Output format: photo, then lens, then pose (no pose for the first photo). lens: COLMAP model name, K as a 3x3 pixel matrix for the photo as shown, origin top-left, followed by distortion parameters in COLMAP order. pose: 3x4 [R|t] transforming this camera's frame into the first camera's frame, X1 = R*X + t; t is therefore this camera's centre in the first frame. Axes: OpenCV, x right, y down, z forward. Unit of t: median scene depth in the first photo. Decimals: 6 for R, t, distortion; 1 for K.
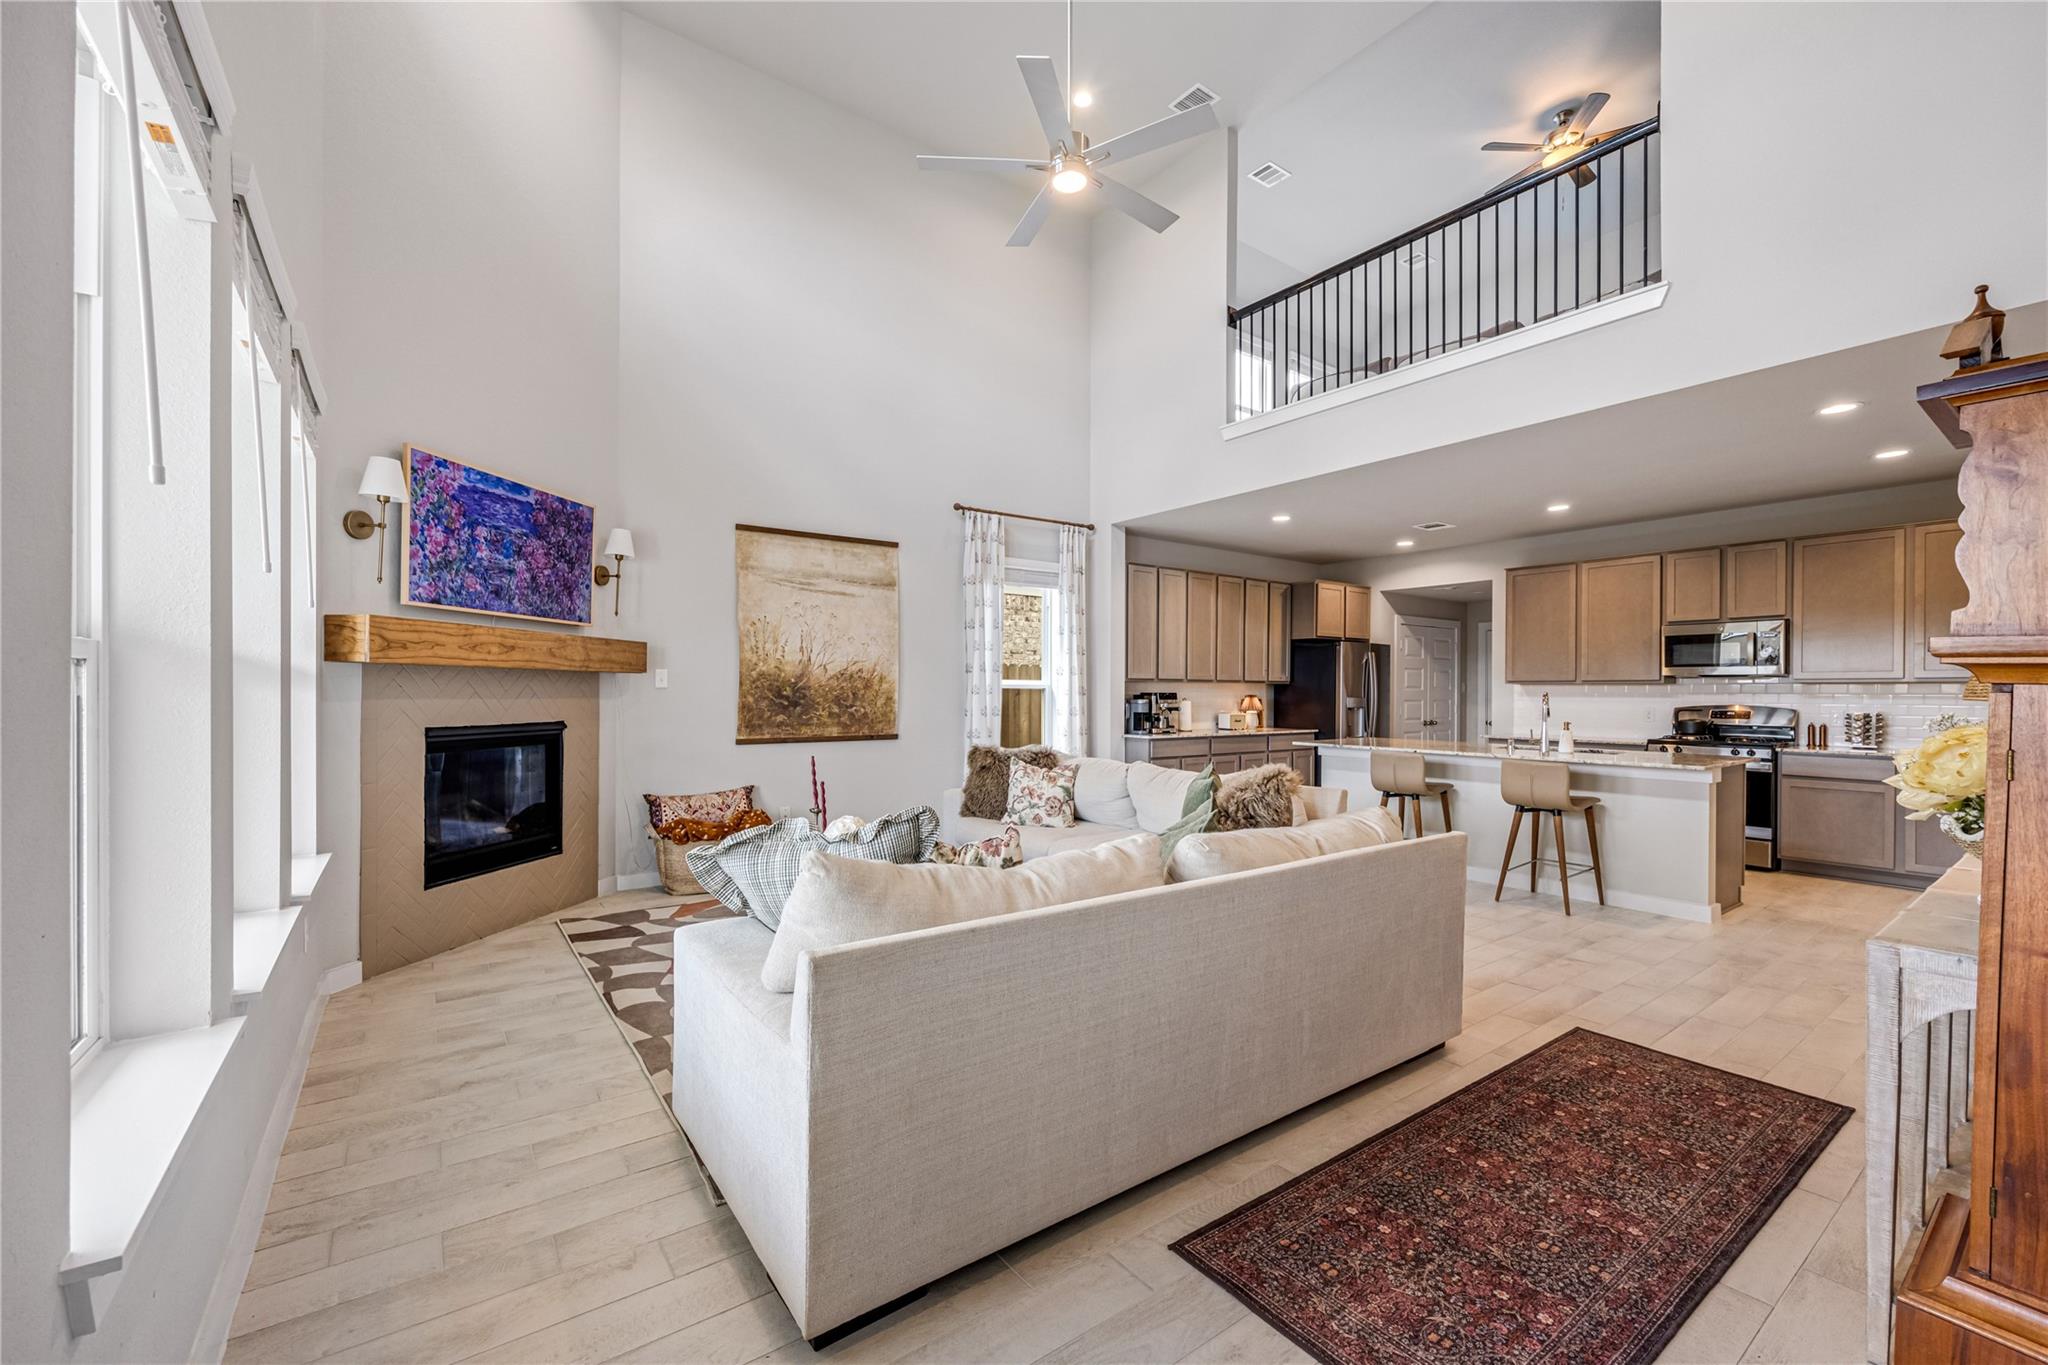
lens RADIAL K [[830.3, 0, 1022.2], [0, 830.3, 693.9], [0, 0, 1]] dist [-0.003940, 0.001072]
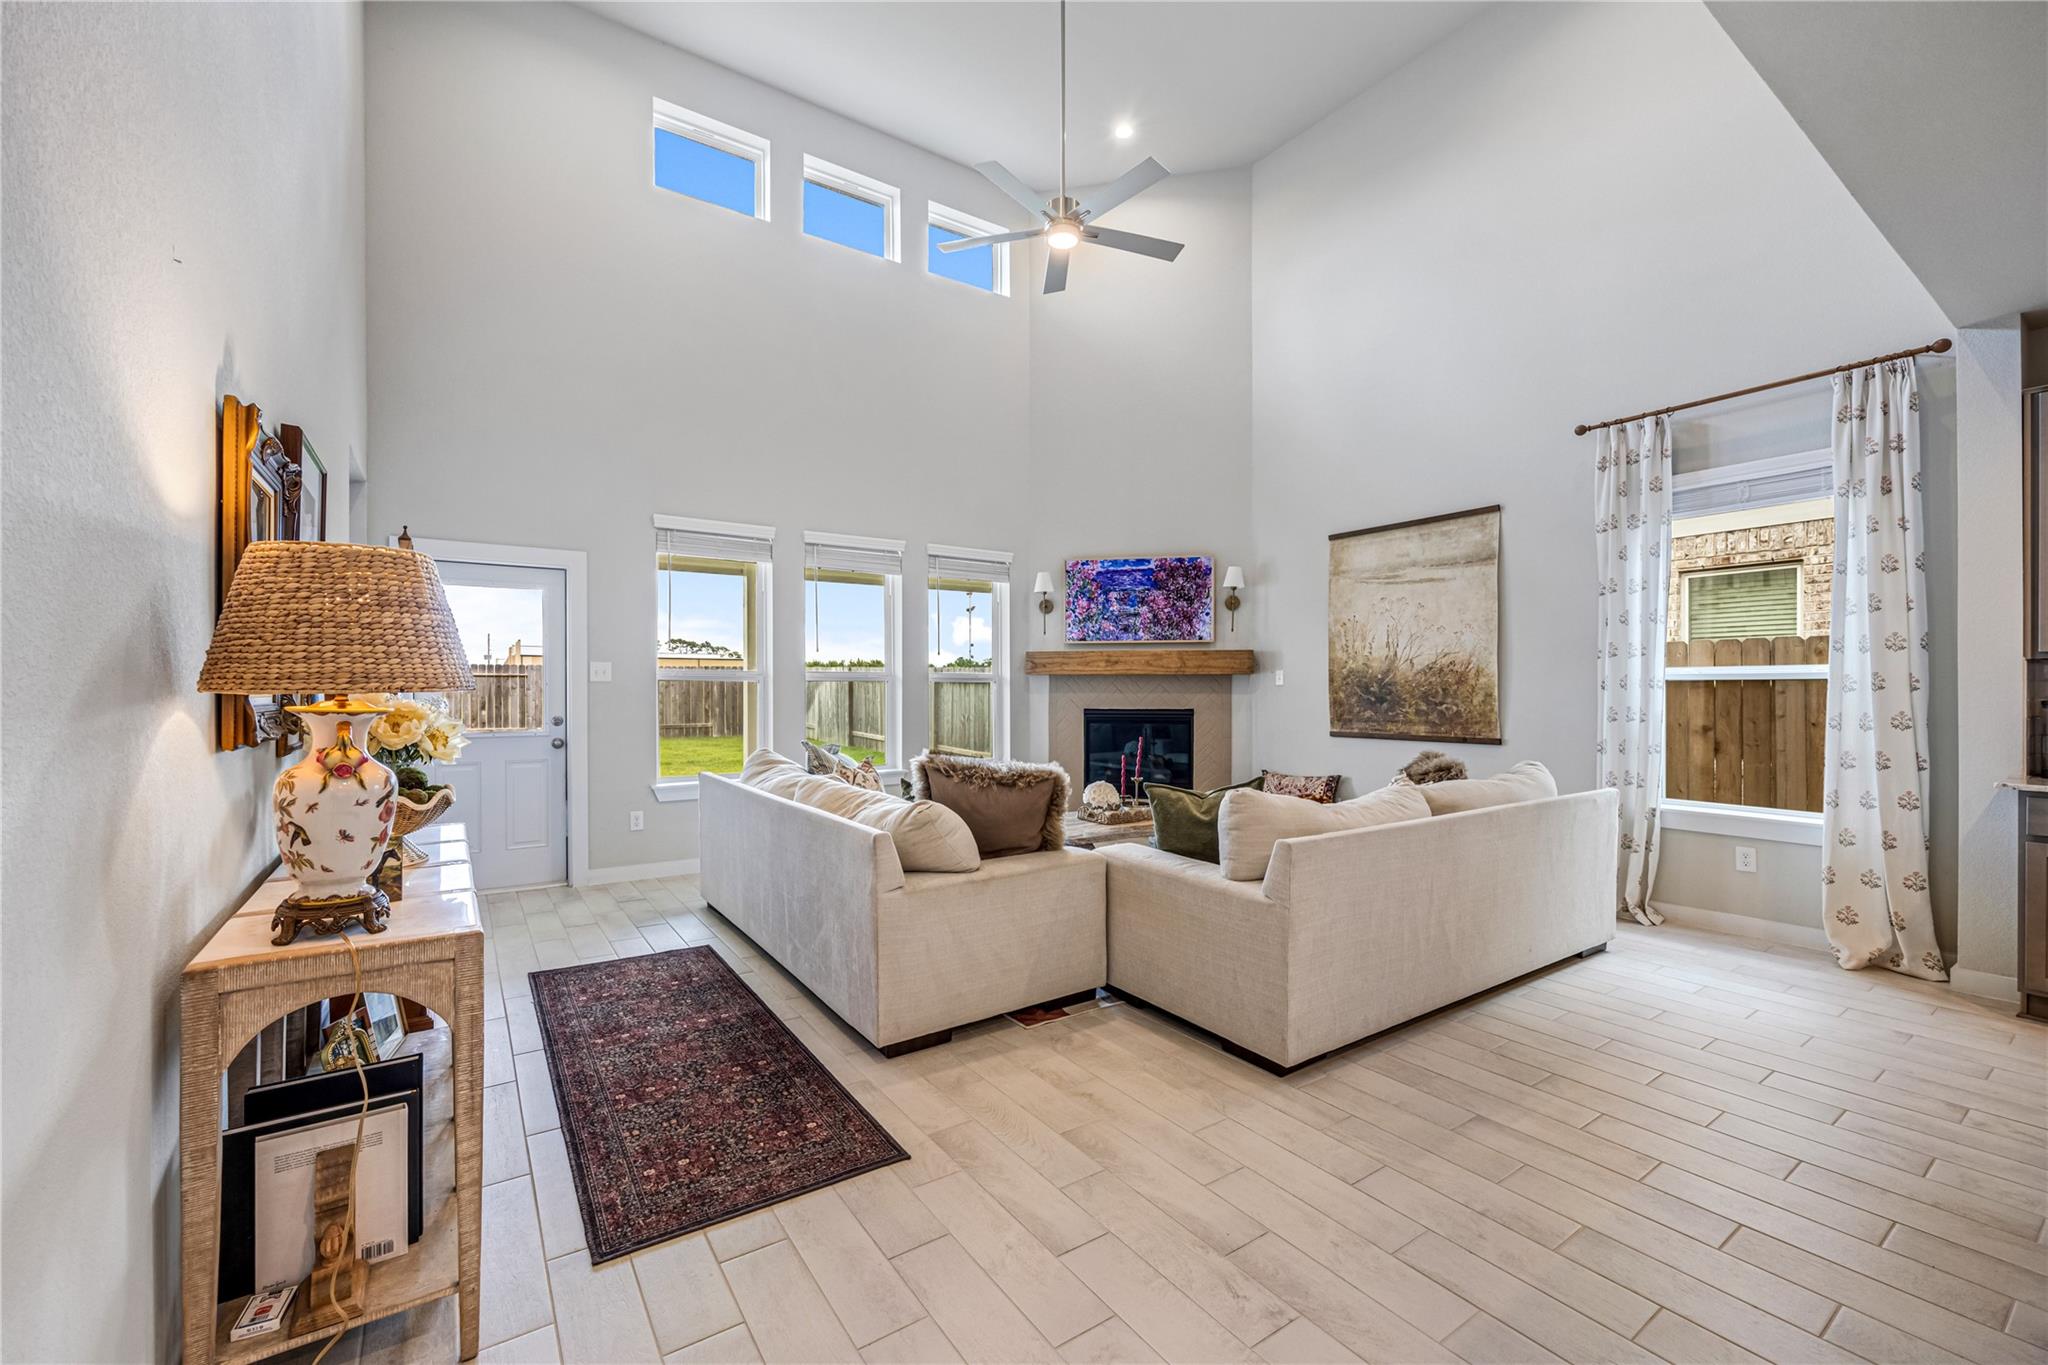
lens RADIAL K [[830.3, 0, 1021.3], [0, 830.3, 699.5], [0, 0, 1]] dist [-0.003940, 0.001072]
pose [[-0.028714, 0.007047, -0.999563, 0.725224], [-0.001509, 0.999974, 0.007094, 0.004873], [0.999587, 0.001712, -0.028702, 0.590518]]
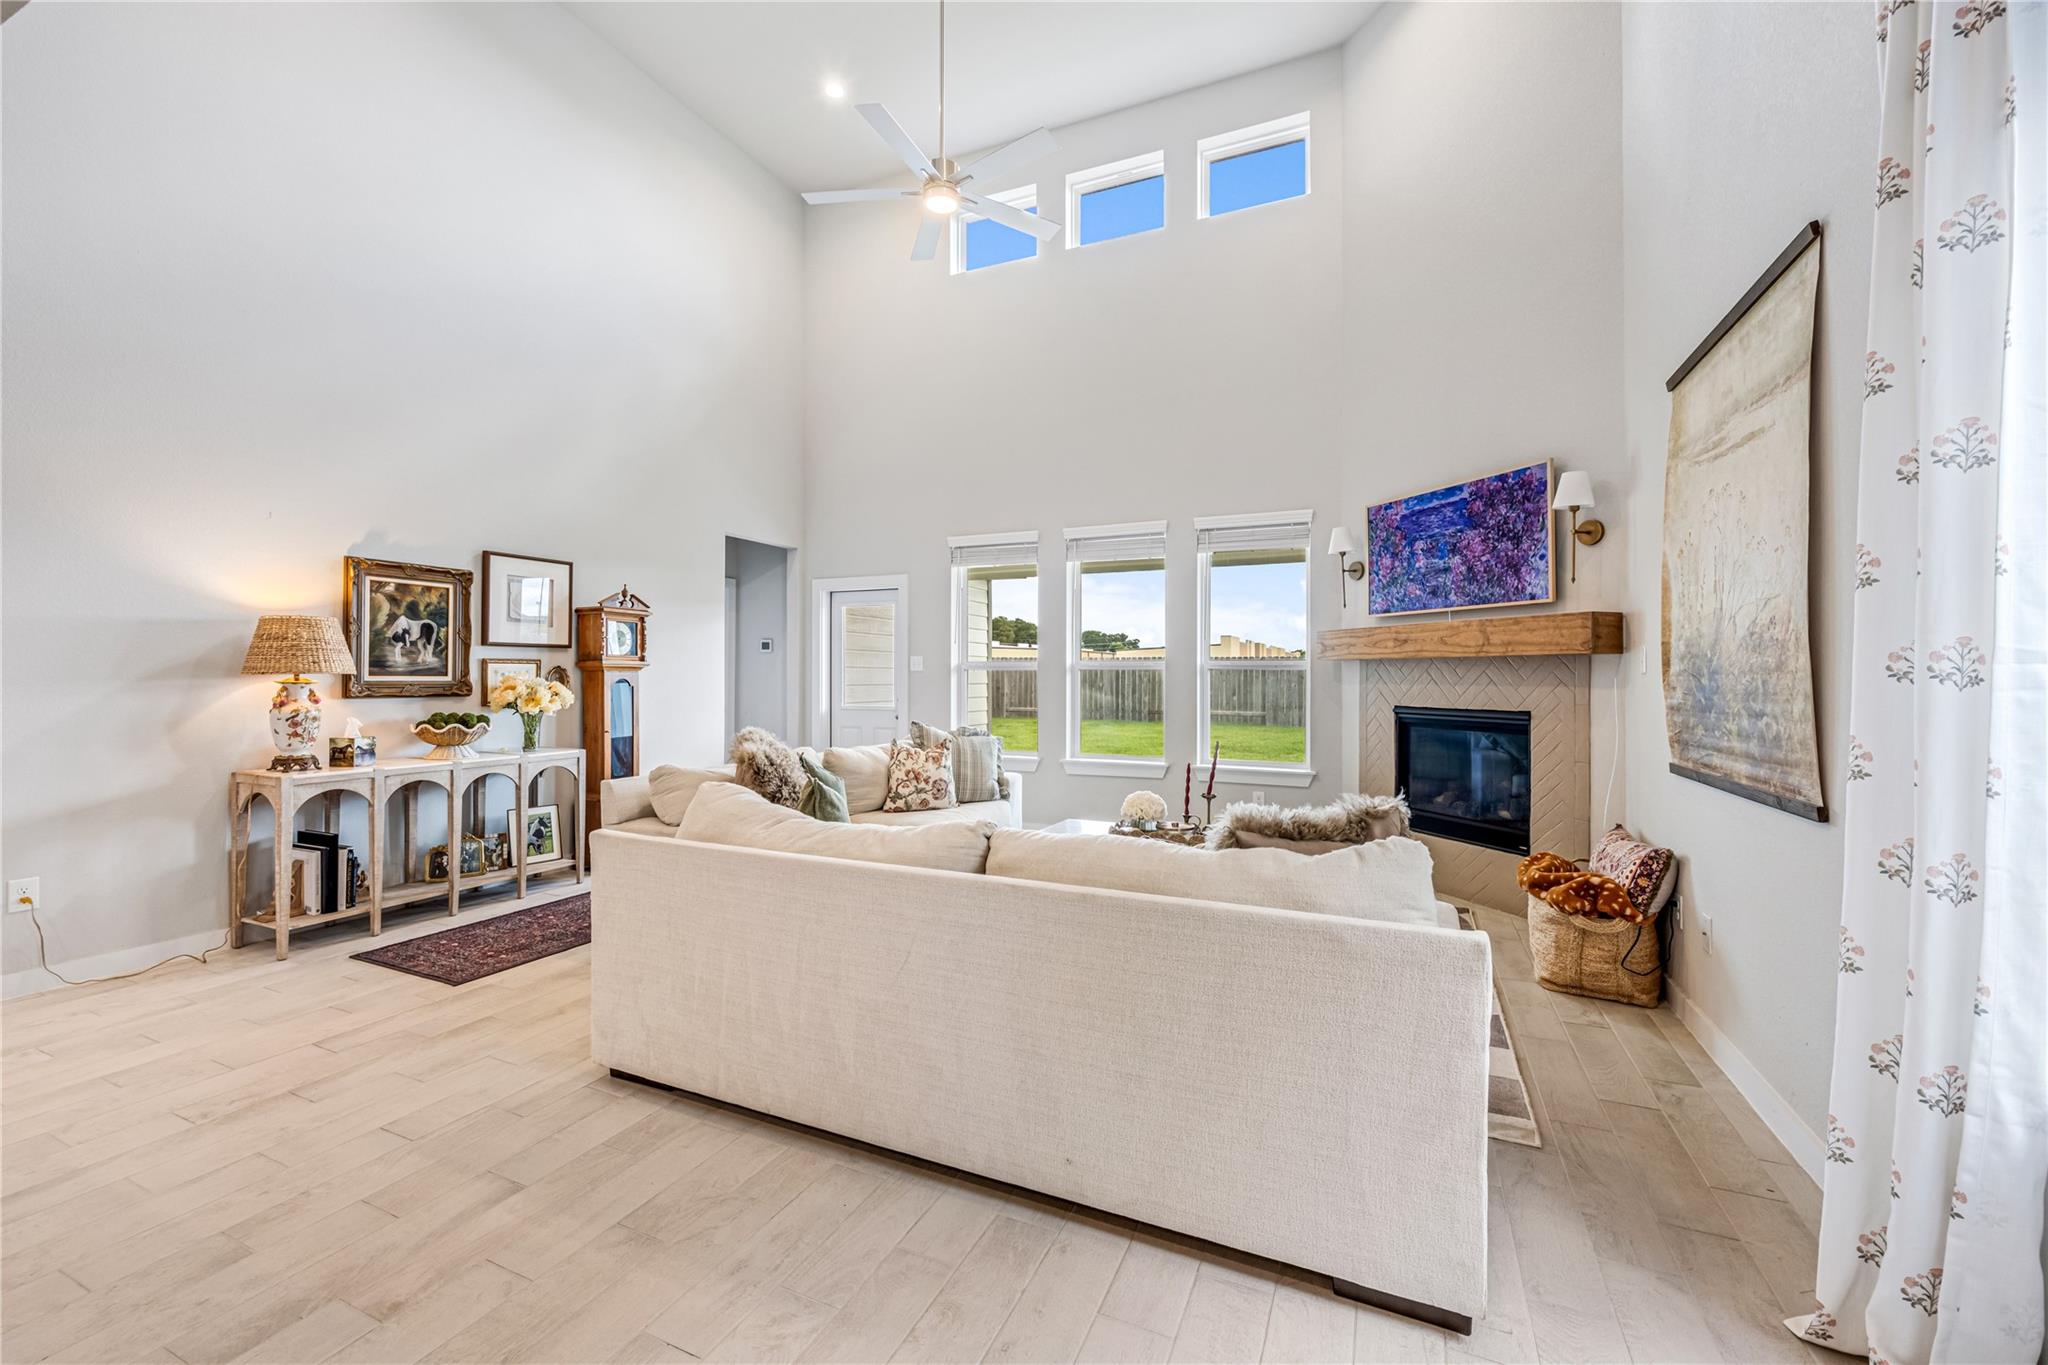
lens RADIAL K [[830.3, 0, 1020.6], [0, 830.3, 676.4], [0, 0, 1]] dist [-0.003940, 0.001072]
pose [[-0.869816, -0.010121, -0.493273, 0.300432], [-0.009868, 0.999946, -0.003116, 0.002191], [0.493278, 0.002157, -0.869869, 1.206105]]
